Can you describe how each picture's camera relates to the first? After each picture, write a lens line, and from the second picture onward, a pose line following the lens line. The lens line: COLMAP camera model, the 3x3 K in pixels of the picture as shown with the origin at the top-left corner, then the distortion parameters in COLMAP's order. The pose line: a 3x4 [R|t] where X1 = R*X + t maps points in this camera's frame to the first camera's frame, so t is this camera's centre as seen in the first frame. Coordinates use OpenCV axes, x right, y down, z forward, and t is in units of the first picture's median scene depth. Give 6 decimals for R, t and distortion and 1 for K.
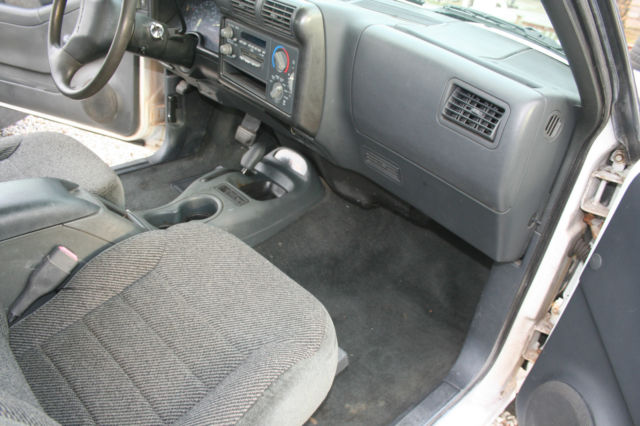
lens RADIAL K [[553.6, 0, 322.4], [0, 553.6, 214.8], [0, 0, 1]] dist [-0.096574, 0.048956]
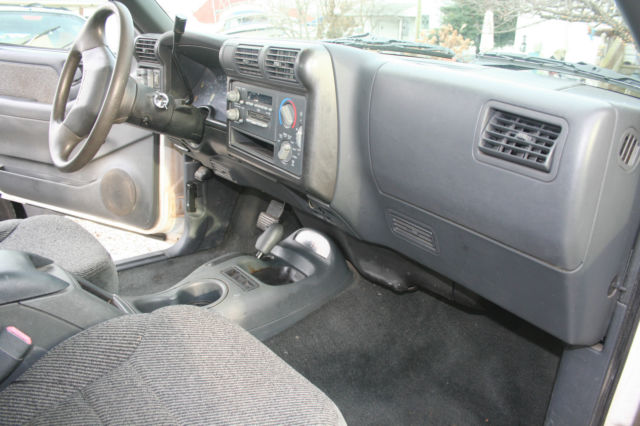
lens RADIAL K [[553.6, 0, 313.6], [0, 553.6, 214.0], [0, 0, 1]] dist [-0.096574, 0.048956]
pose [[0.993990, -0.034713, -0.103825, 0.047941], [0.012334, 0.977869, -0.208853, 0.052836], [0.108777, 0.206317, 0.972420, 0.182658]]
